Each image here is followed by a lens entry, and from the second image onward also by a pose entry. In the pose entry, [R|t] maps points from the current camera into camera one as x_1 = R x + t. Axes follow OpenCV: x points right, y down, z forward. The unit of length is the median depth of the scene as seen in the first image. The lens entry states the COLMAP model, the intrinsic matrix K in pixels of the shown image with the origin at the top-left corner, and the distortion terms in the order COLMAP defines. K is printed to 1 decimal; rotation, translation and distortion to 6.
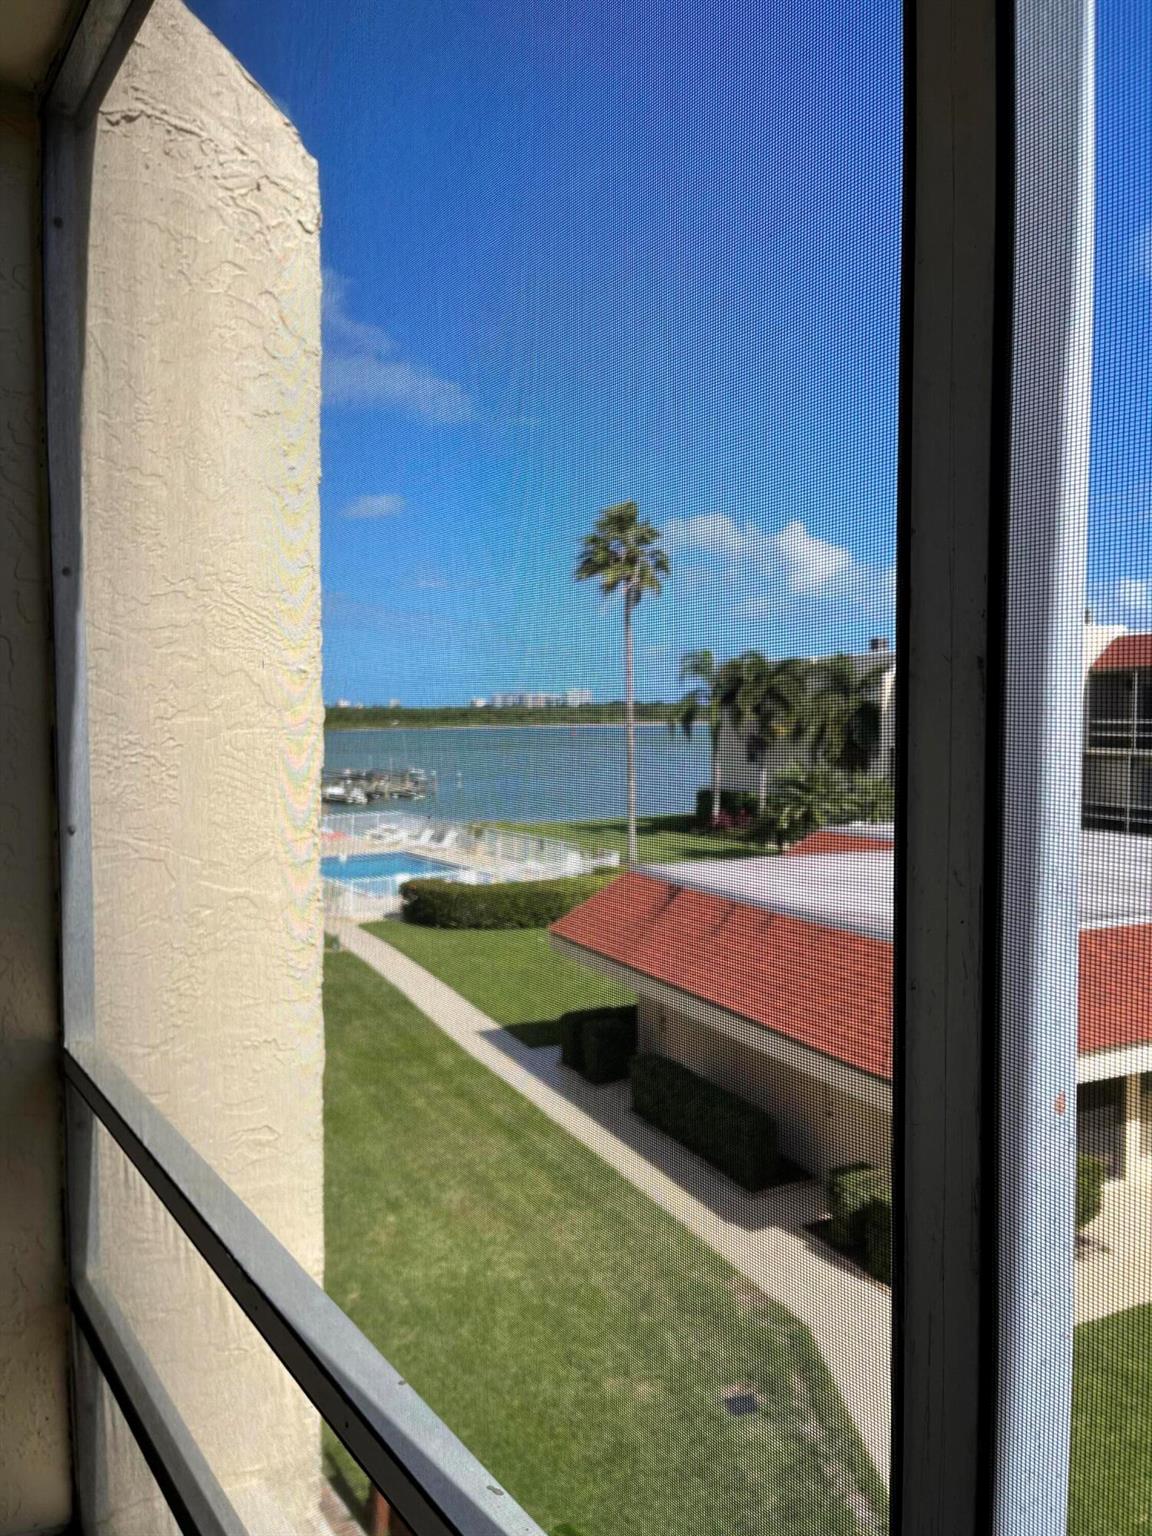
lens RADIAL K [[1164.2, 0, 572.7], [0, 1164.2, 764.0], [0, 0, 1]] dist [0.003365, -0.020957]
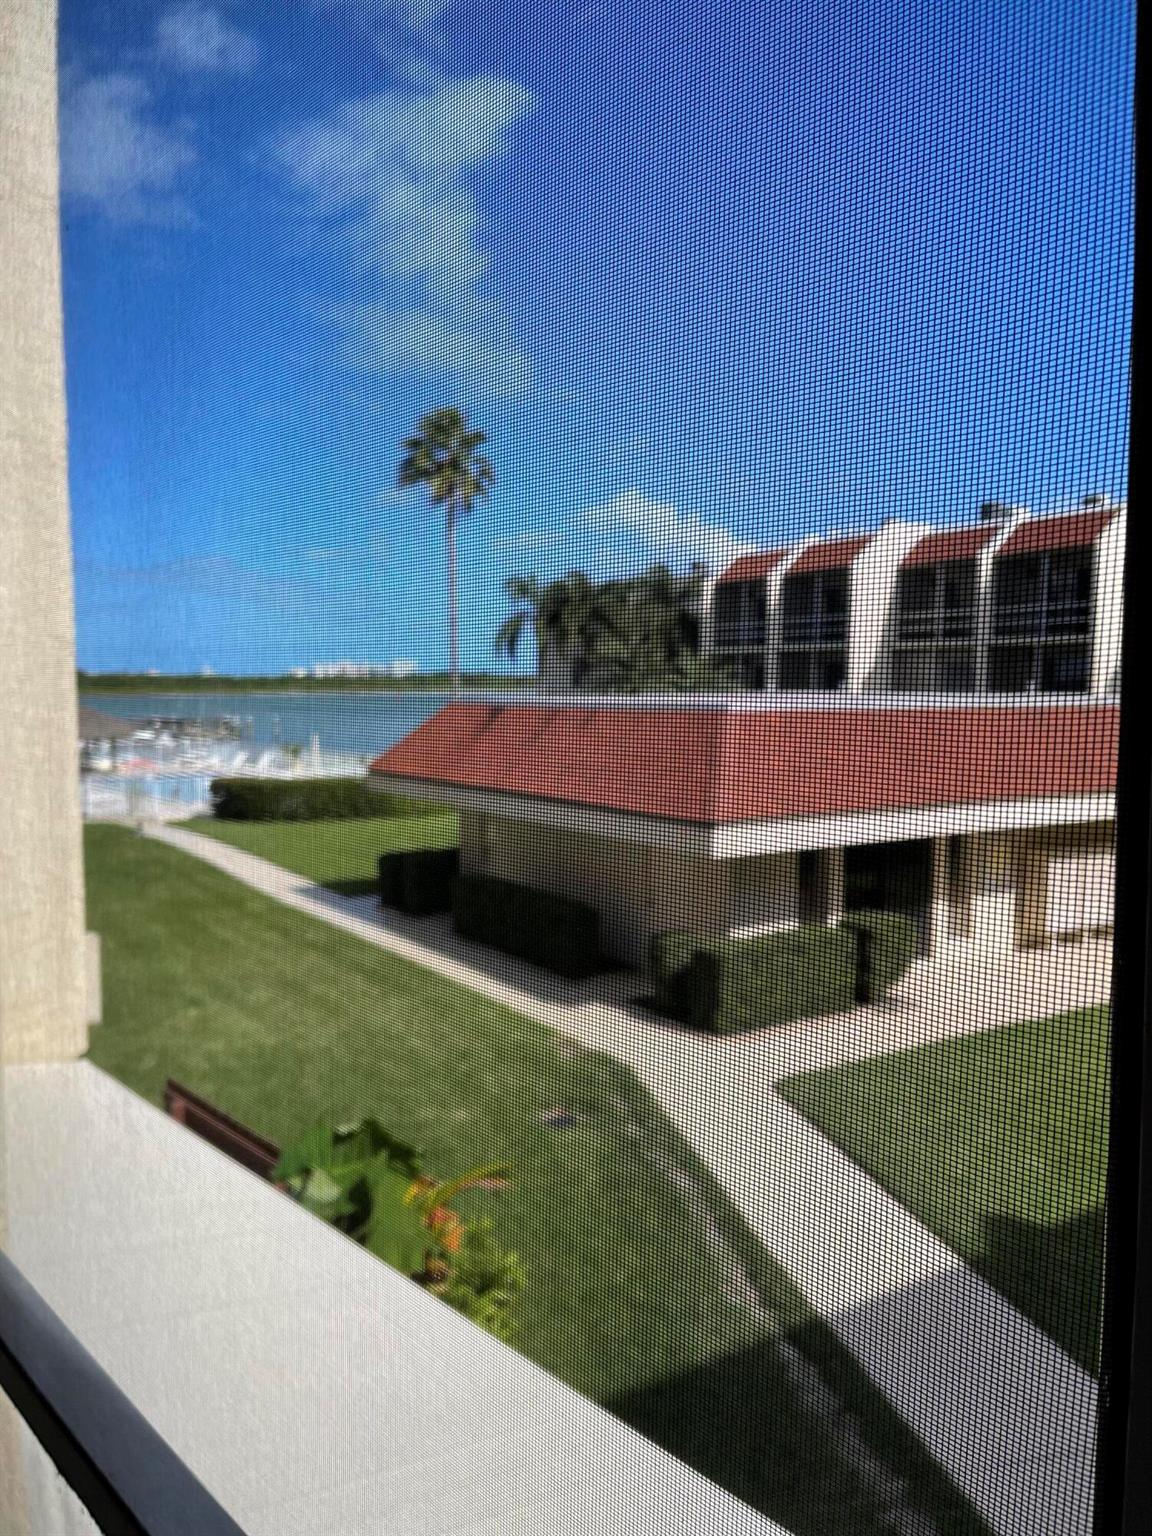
lens RADIAL K [[1164.2, 0, 582.3], [0, 1164.2, 768.1], [0, 0, 1]] dist [0.003365, -0.020957]
pose [[0.987663, -0.003064, 0.156566, 0.006043], [-0.001461, 0.999585, 0.028782, 0.131145], [-0.156589, -0.028656, 0.987248, 0.025554]]
